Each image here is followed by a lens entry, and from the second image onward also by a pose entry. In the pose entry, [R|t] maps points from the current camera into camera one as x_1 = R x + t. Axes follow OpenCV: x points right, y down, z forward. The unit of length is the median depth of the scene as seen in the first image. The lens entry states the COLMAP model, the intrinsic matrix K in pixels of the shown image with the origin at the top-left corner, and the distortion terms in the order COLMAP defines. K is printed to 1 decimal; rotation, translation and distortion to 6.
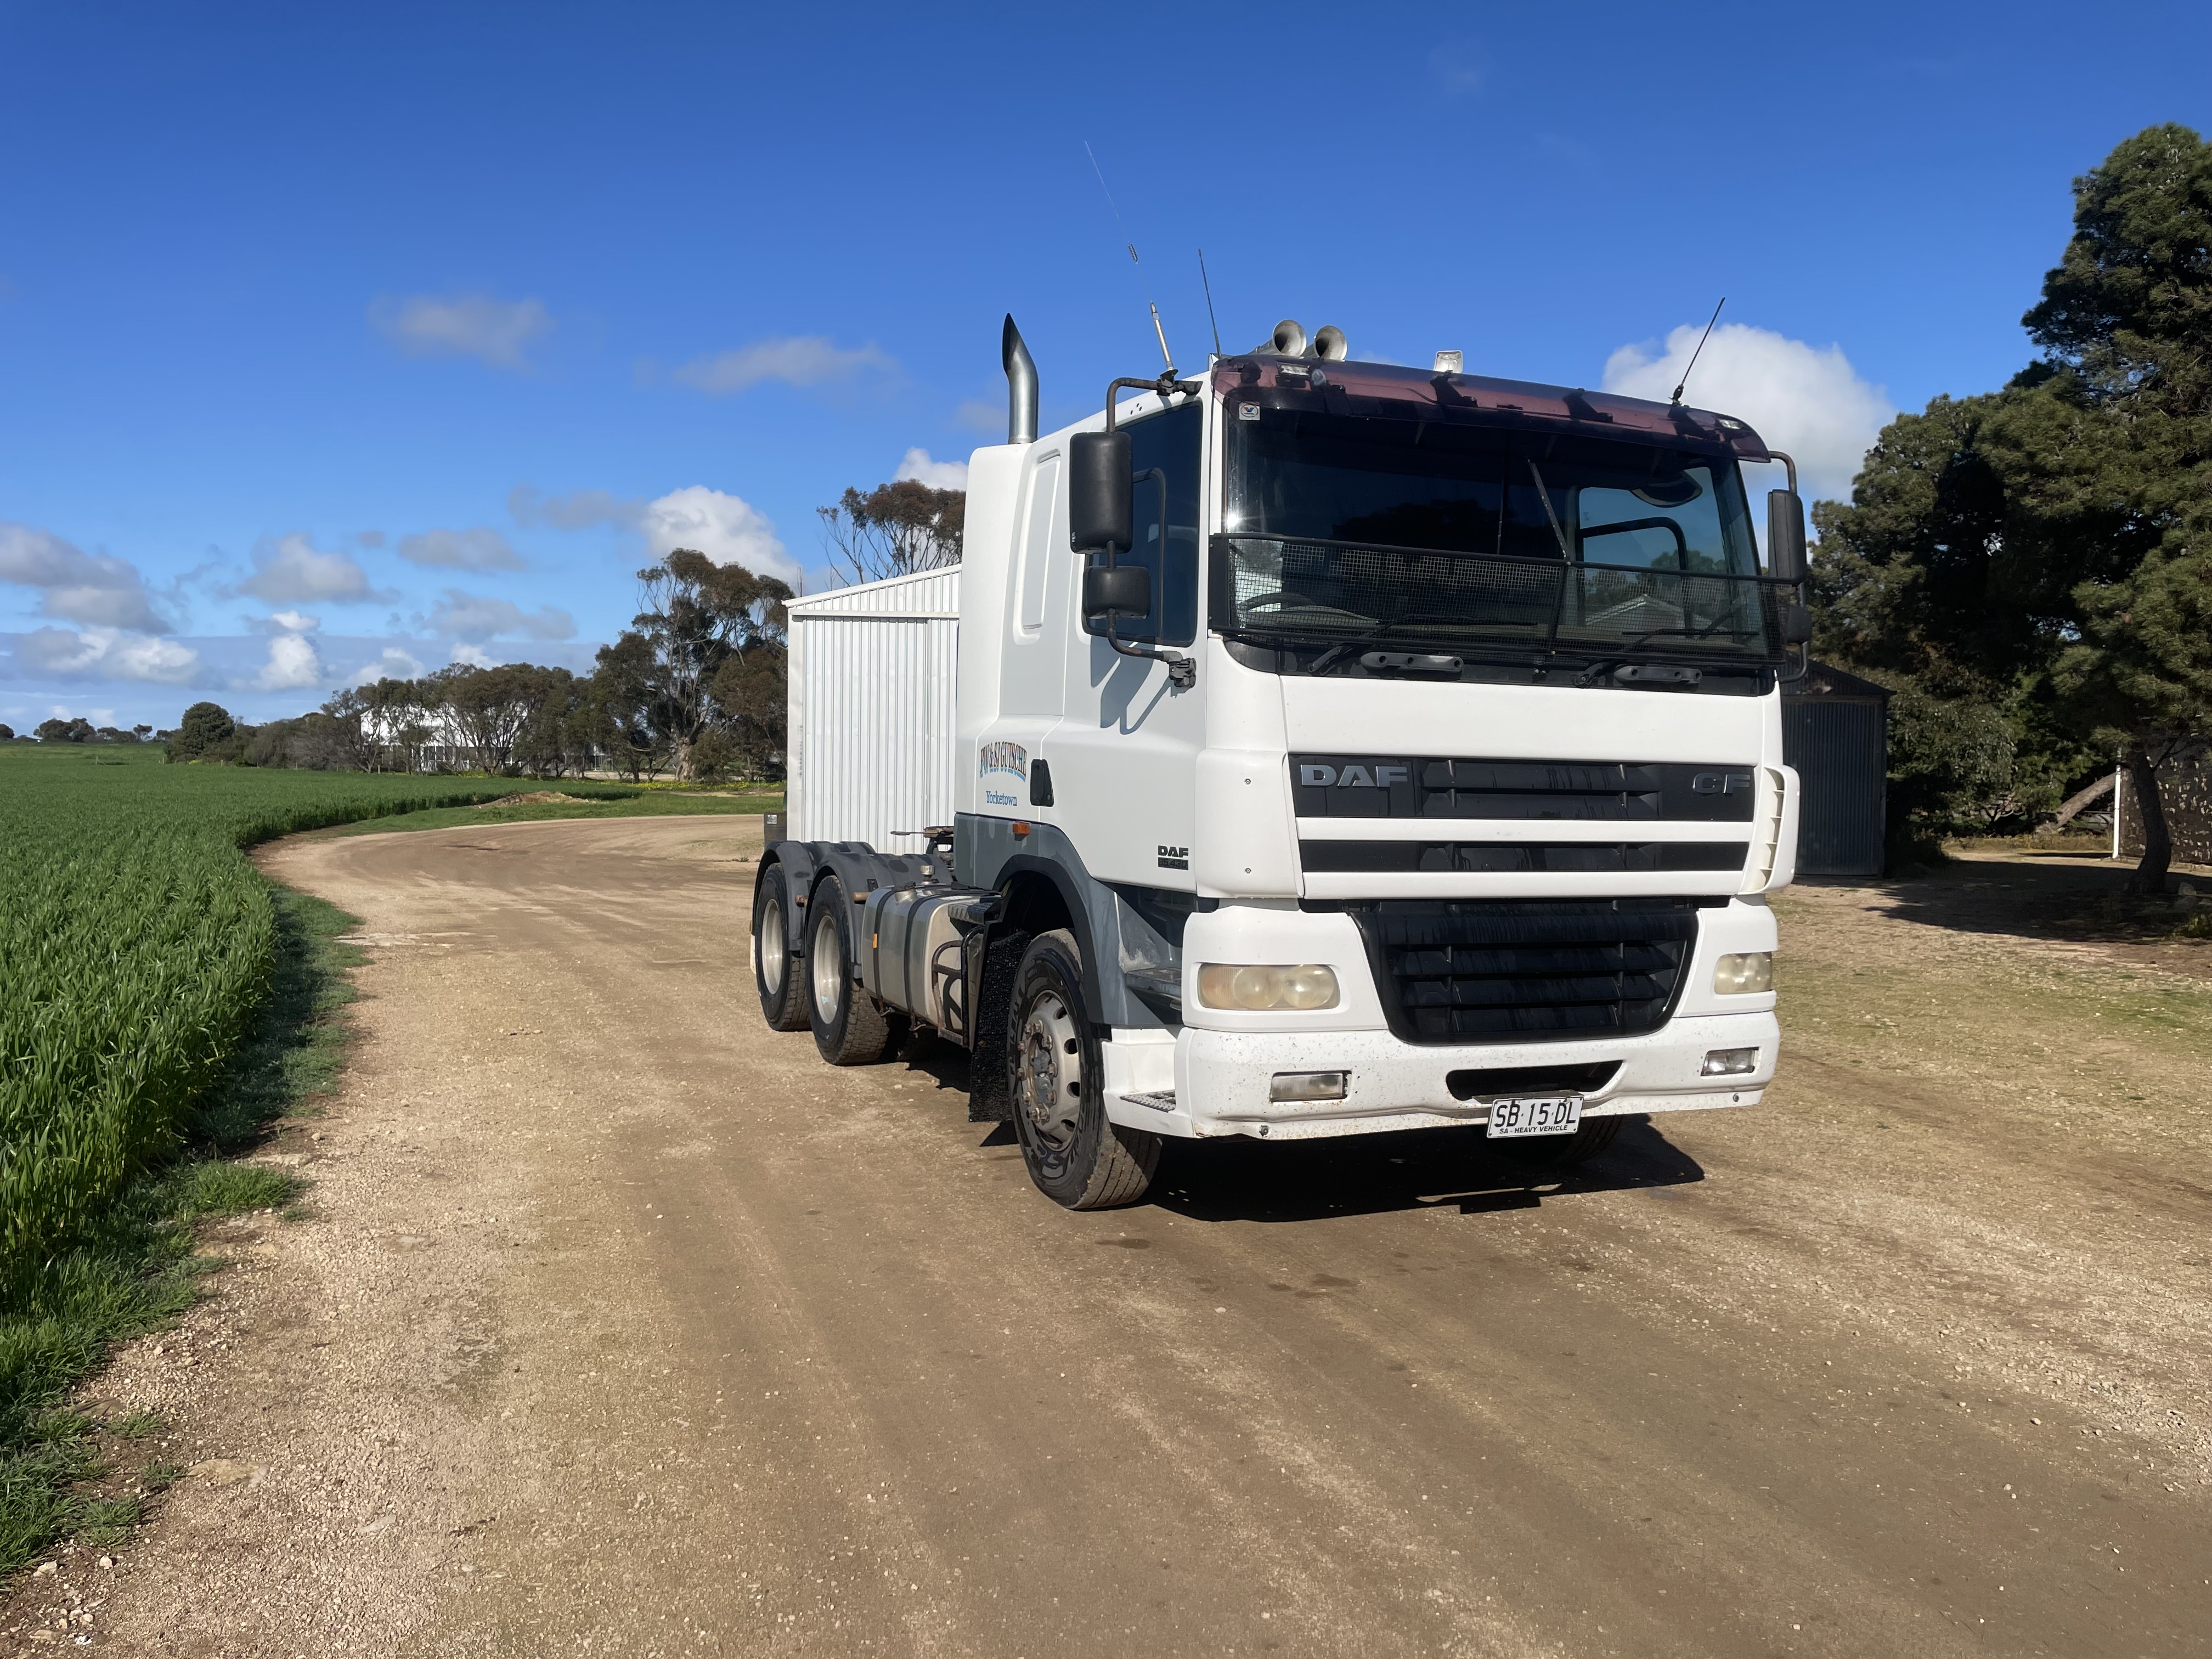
lens RADIAL K [[1694.8, 0, 1089.5], [0, 1694.8, 809.5], [0, 0, 1]] dist [0.093946, -0.134469]
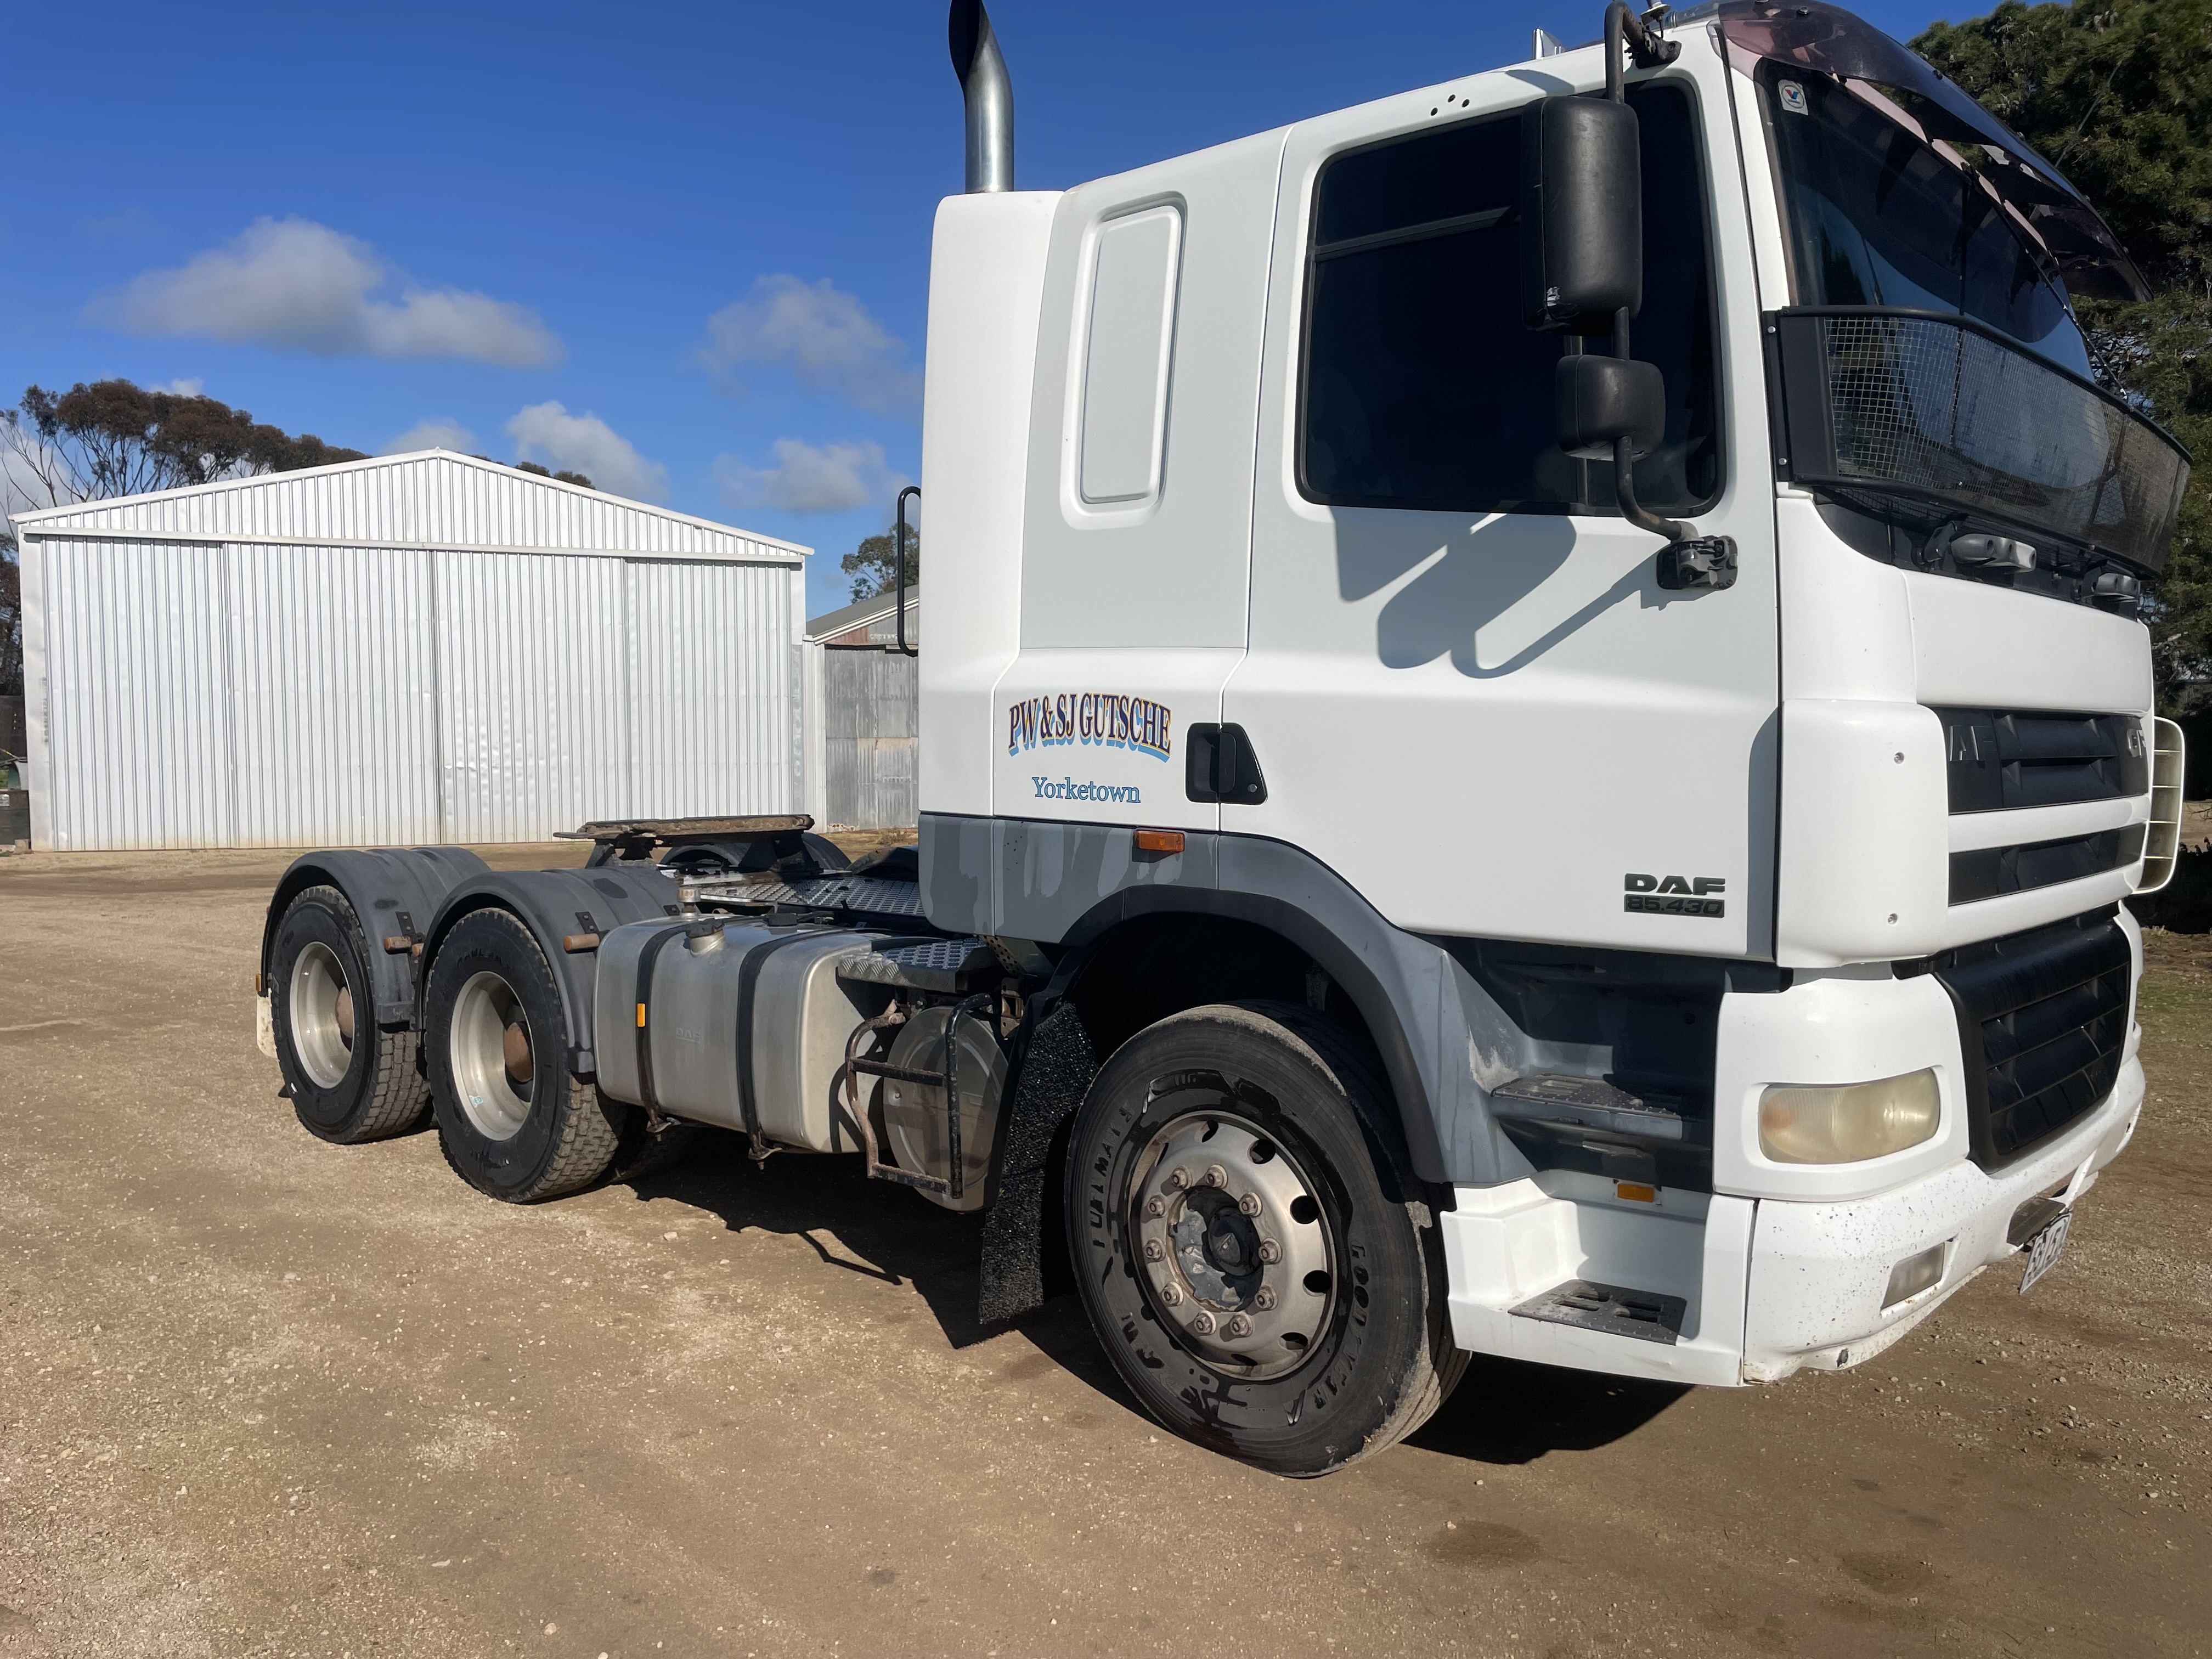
lens RADIAL K [[1686.9, 0, 1075.4], [0, 1686.9, 825.6], [0, 0, 1]] dist [0.091662, -0.124300]
pose [[0.912974, -0.041201, 0.405932, -0.346599], [0.025741, 0.998723, 0.043474, -0.023341], [-0.407205, -0.029241, 0.912869, 0.548425]]
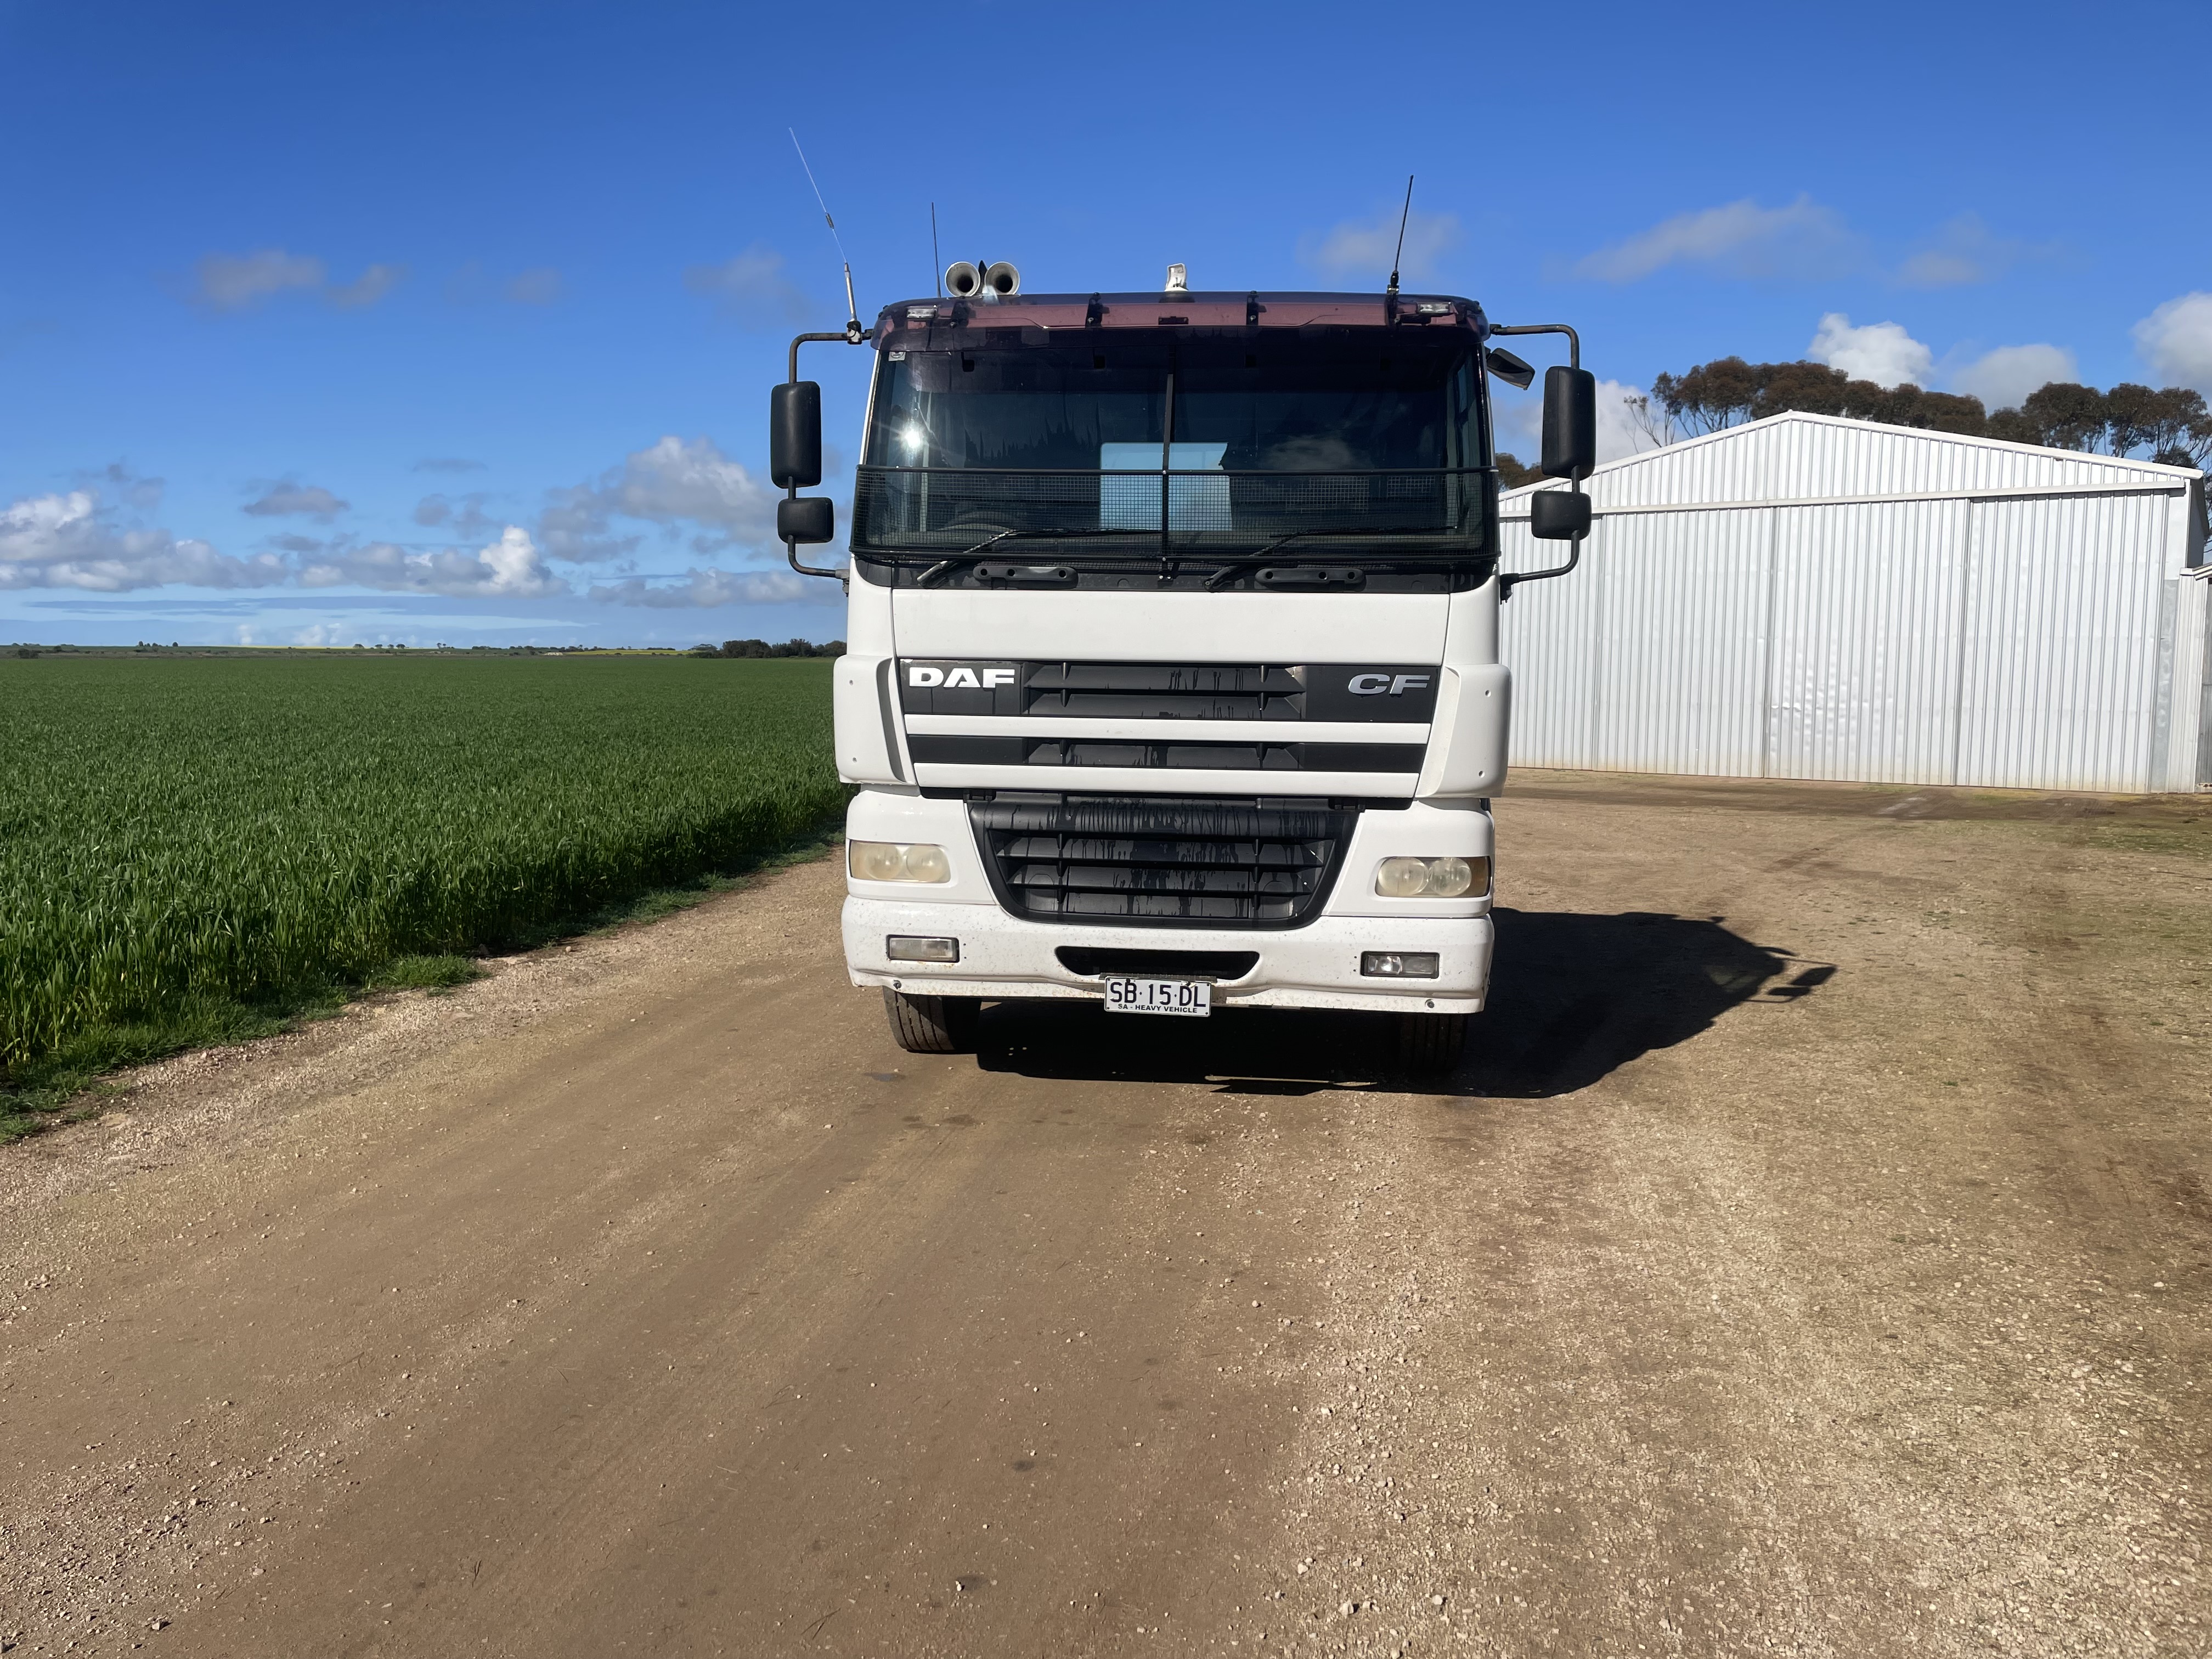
lens RADIAL K [[1686.9, 0, 1075.4], [0, 1686.9, 825.6], [0, 0, 1]] dist [0.091662, -0.124300]
pose [[0.867120, 0.038477, -0.496612, 0.735877], [-0.006172, 0.997765, 0.066528, 0.002661], [0.498062, -0.054623, 0.865419, 0.064275]]
